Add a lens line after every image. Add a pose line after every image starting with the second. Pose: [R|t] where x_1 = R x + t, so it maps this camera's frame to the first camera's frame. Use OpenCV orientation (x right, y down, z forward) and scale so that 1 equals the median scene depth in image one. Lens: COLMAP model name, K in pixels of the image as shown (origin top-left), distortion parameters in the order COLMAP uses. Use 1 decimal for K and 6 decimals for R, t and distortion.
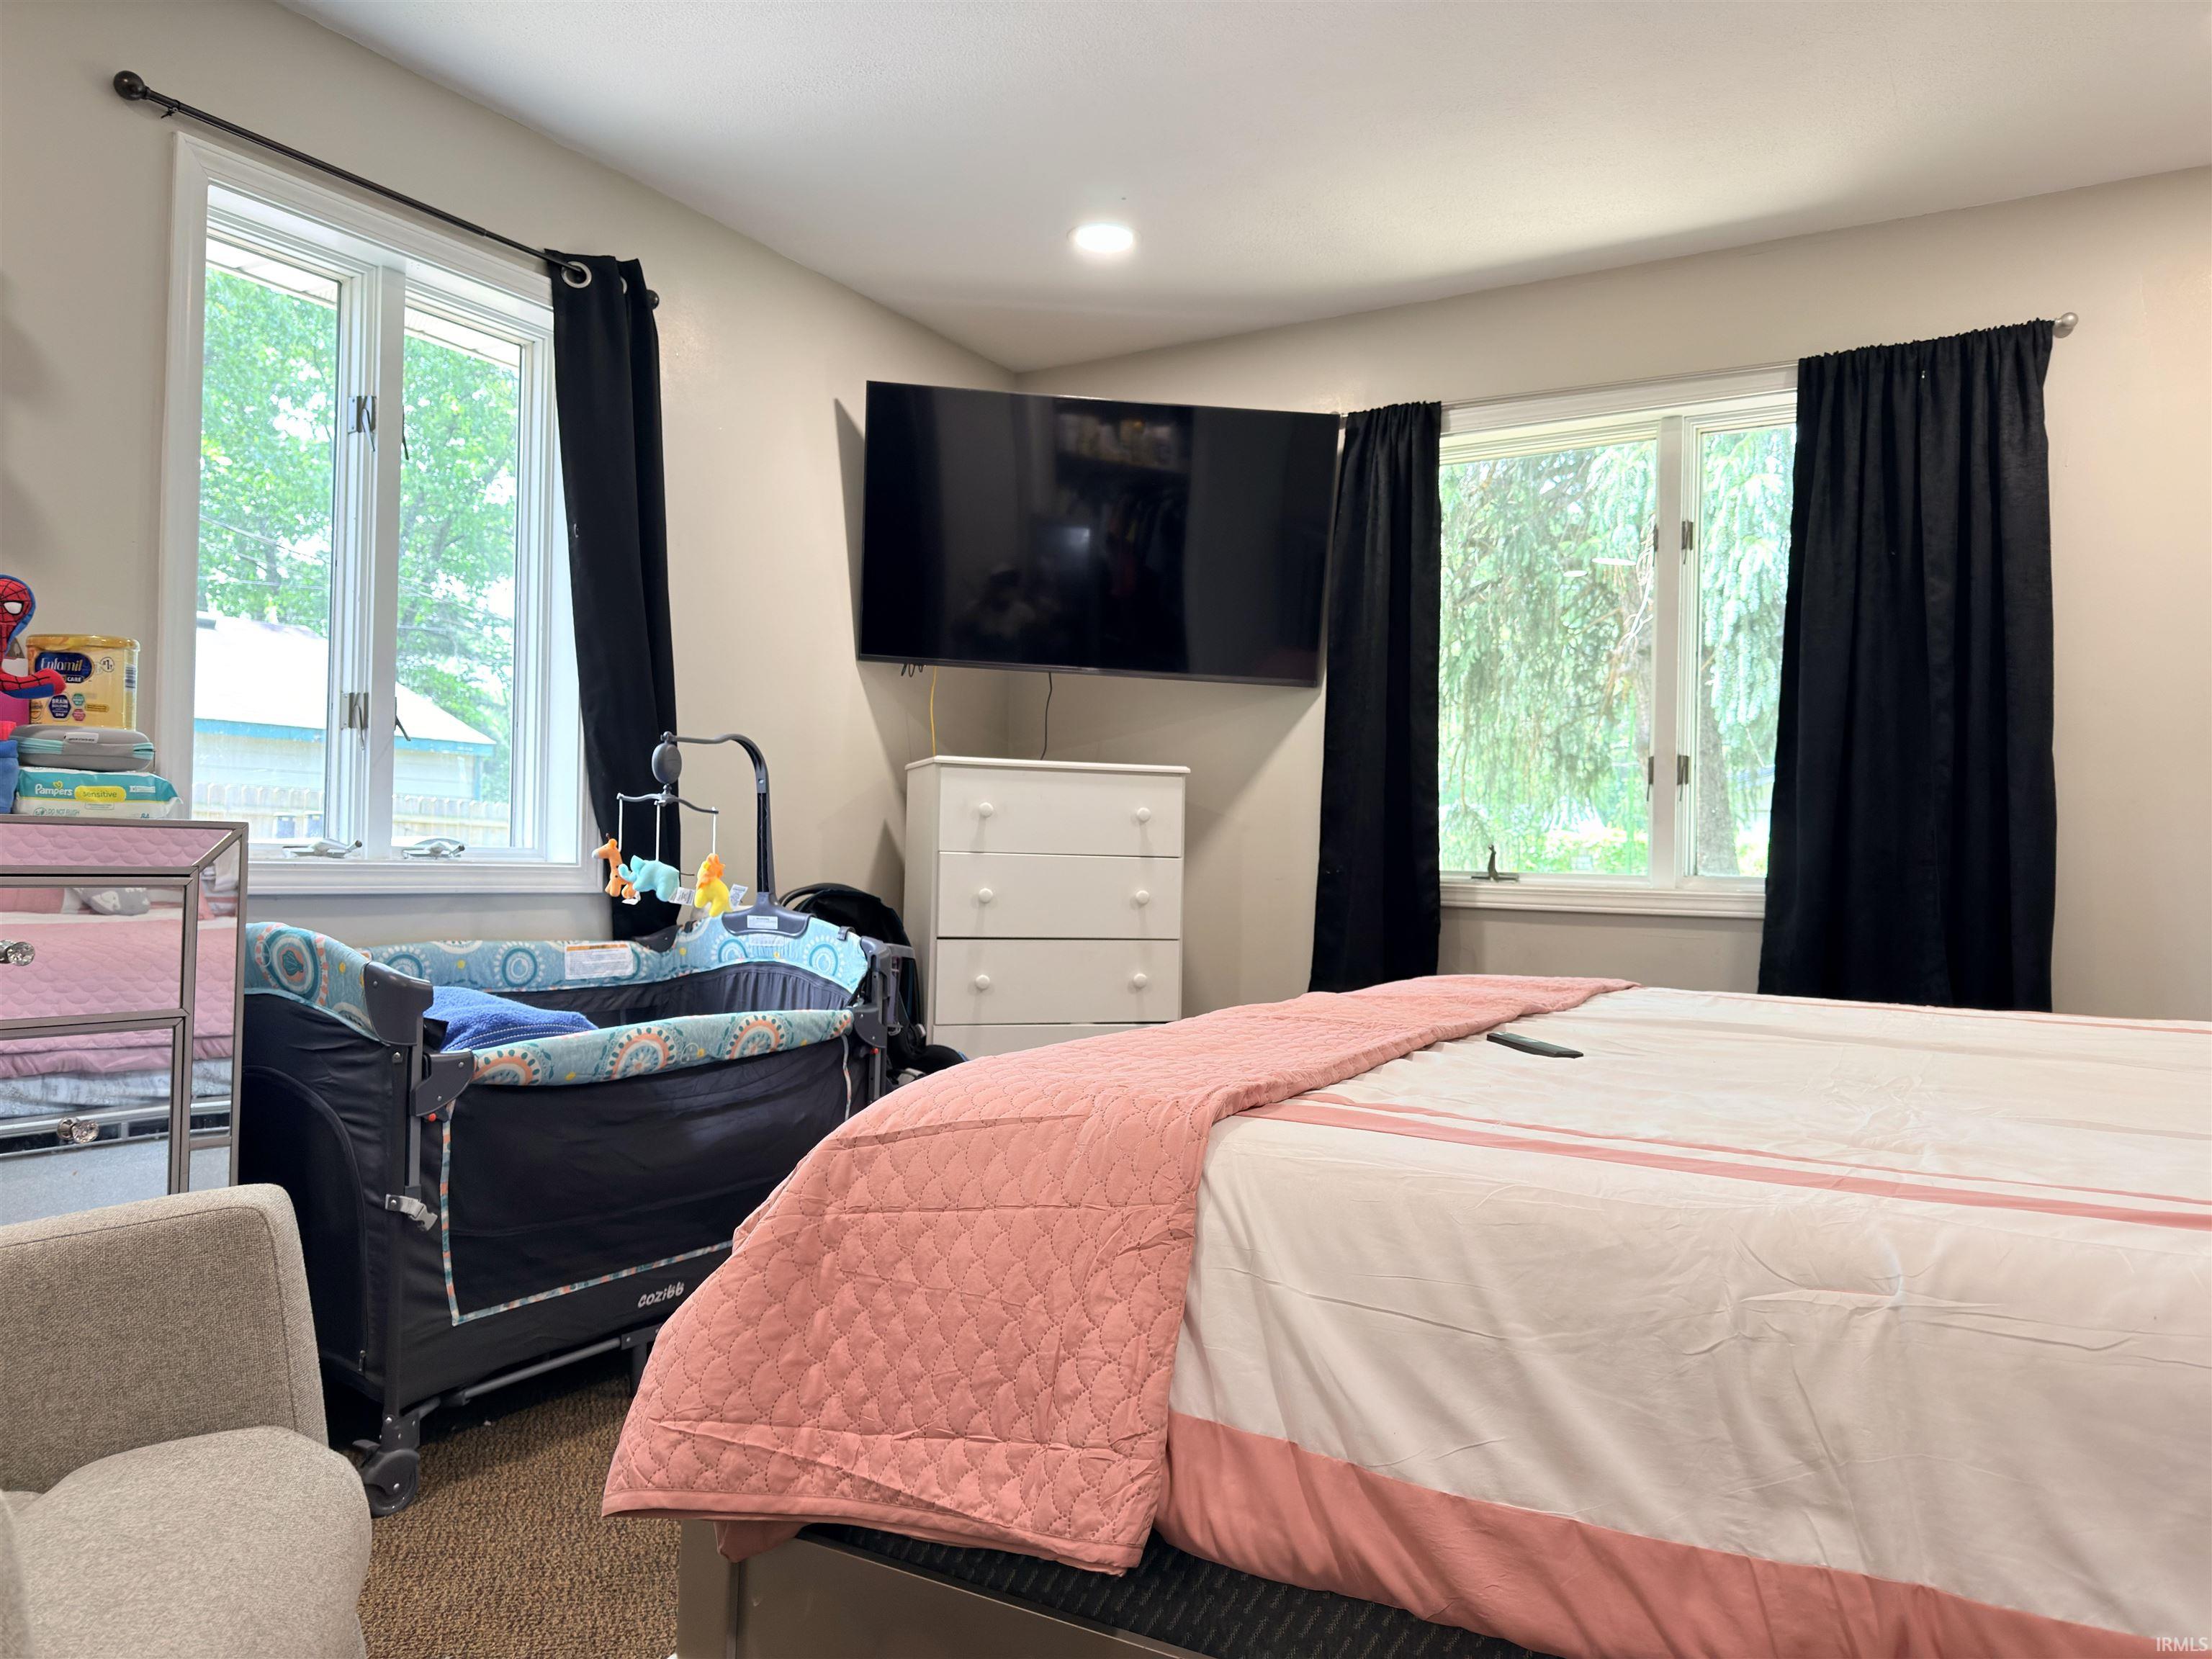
lens RADIAL K [[1624.0, 0, 1106.0], [0, 1624.0, 829.5], [0, 0, 1]] dist [0.154074, -0.000565]
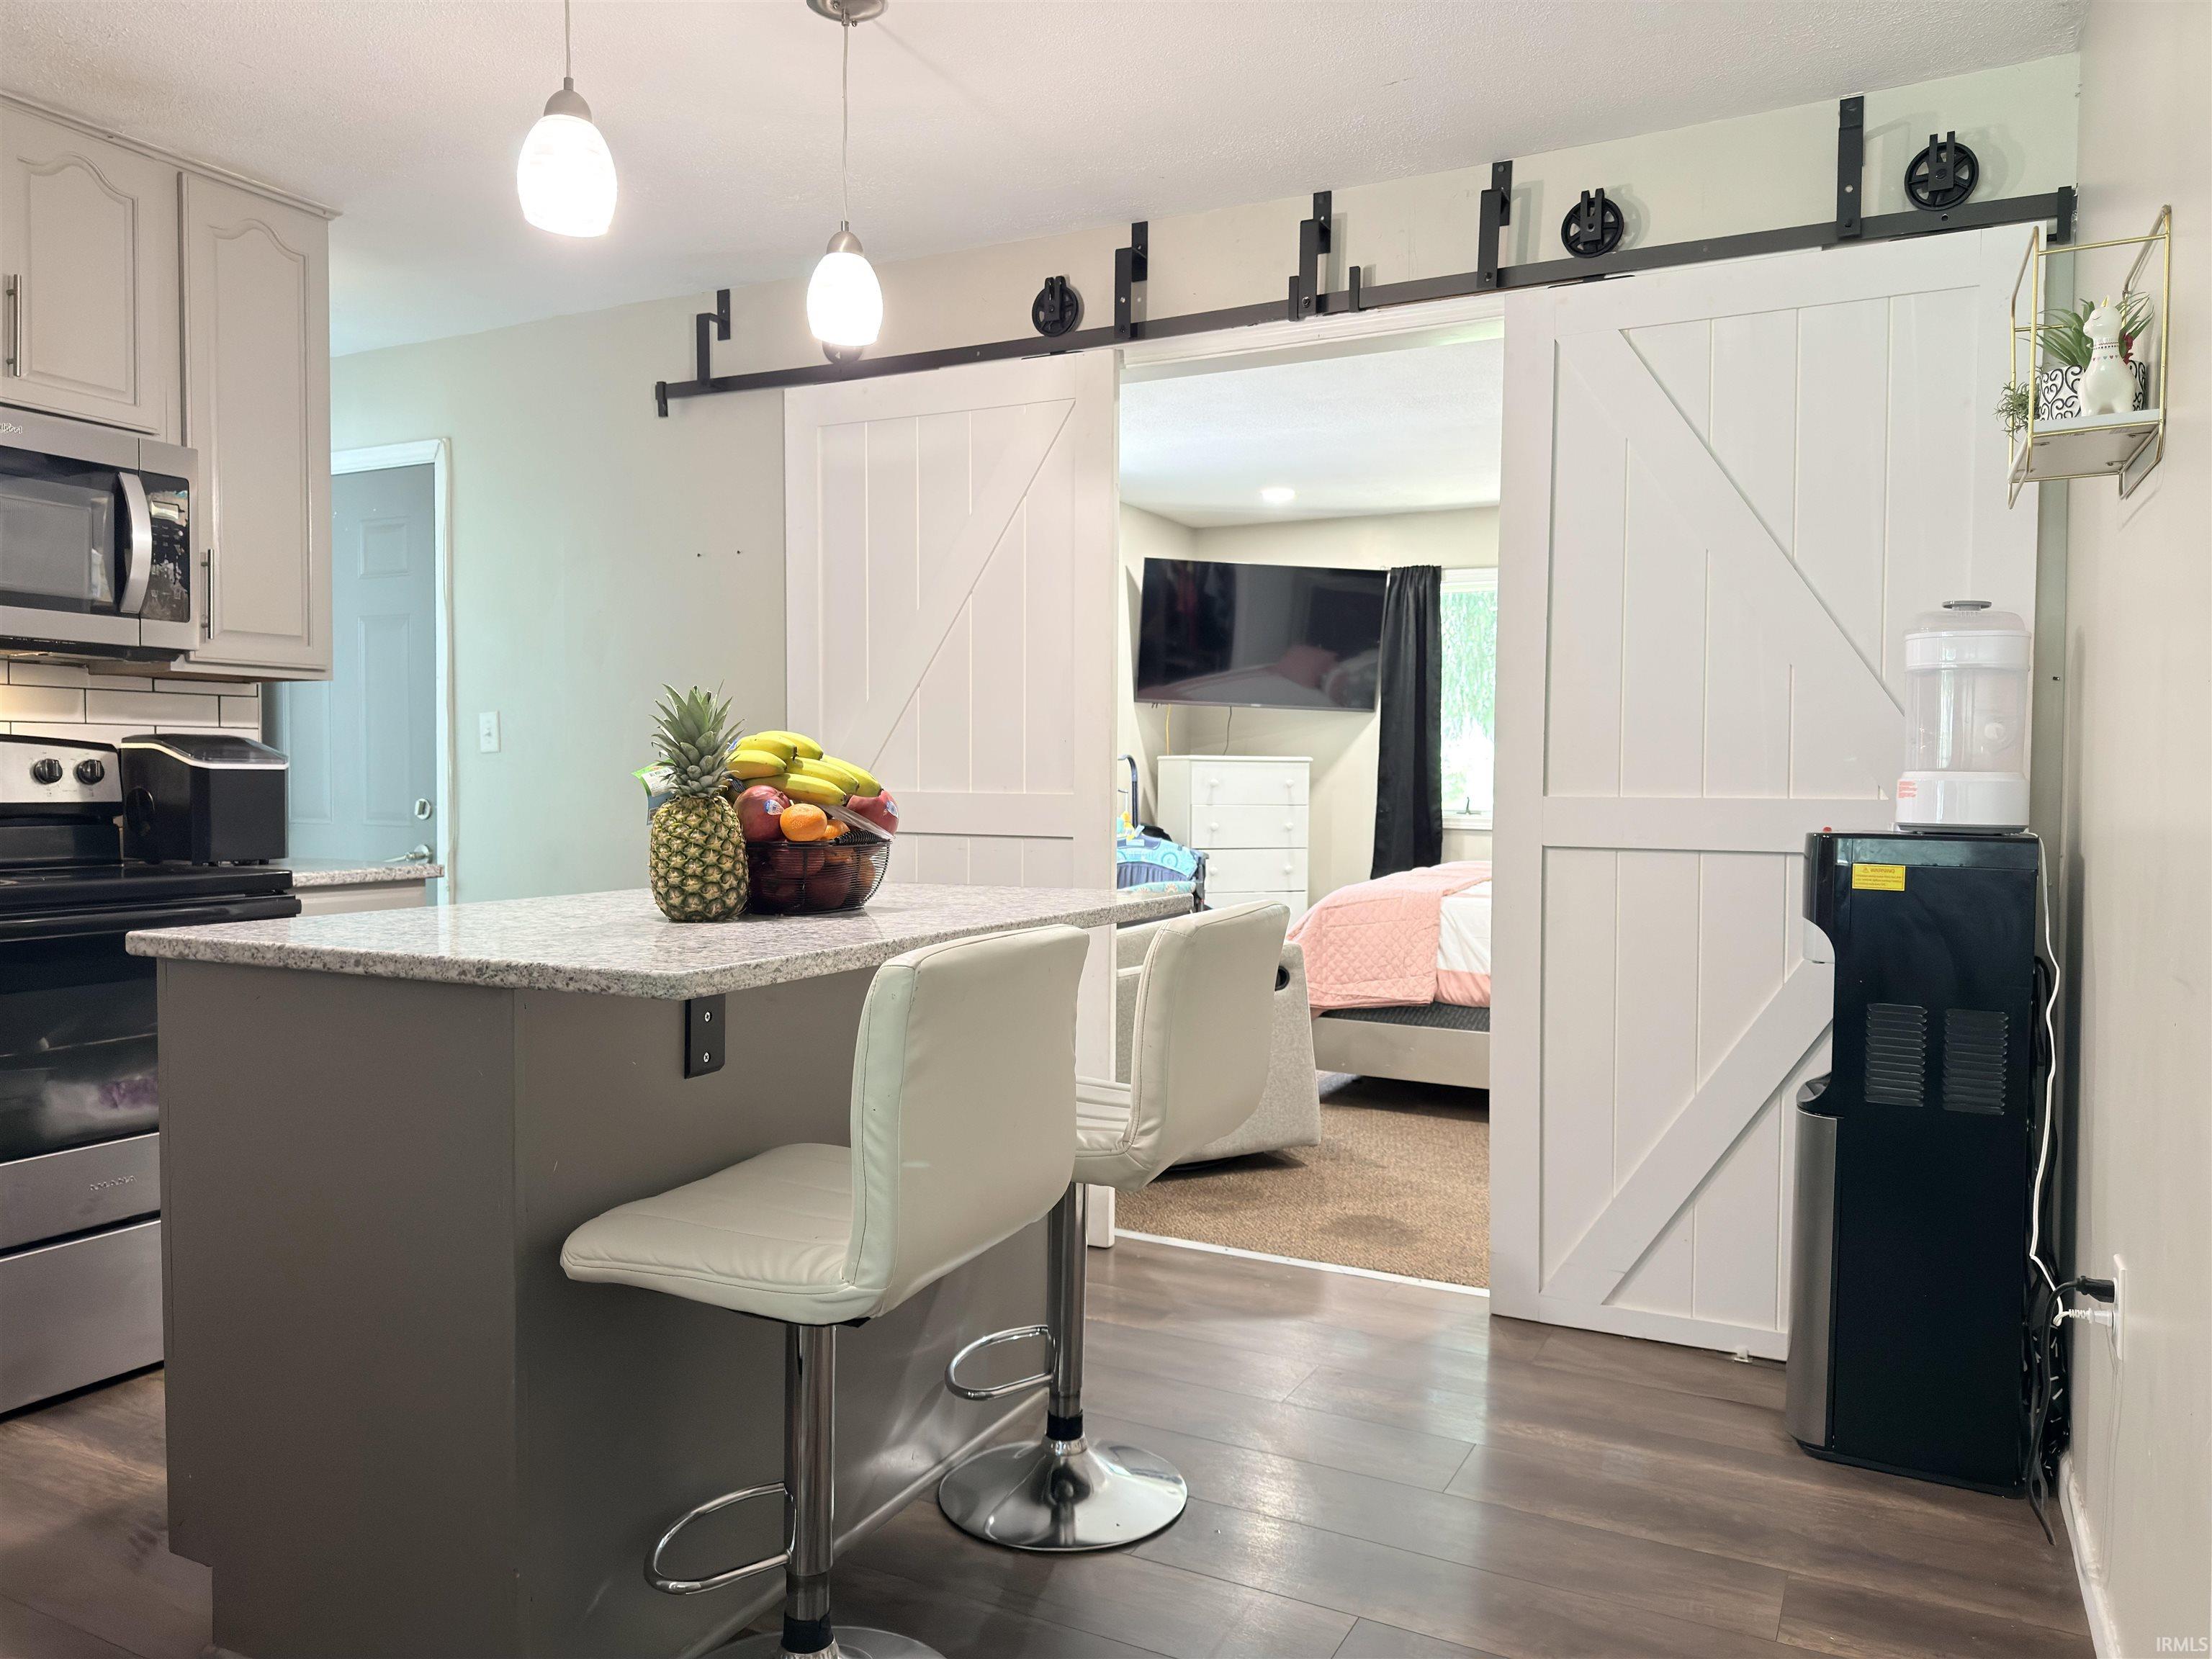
lens RADIAL K [[1537.4, 0, 1110.4], [0, 1537.4, 826.7], [0, 0, 1]] dist [0.052575, -0.067129]
pose [[0.998540, -0.015010, 0.051885, -0.279983], [0.012308, 0.998571, 0.052006, -0.054268], [-0.052592, -0.051292, 0.997298, -0.785530]]
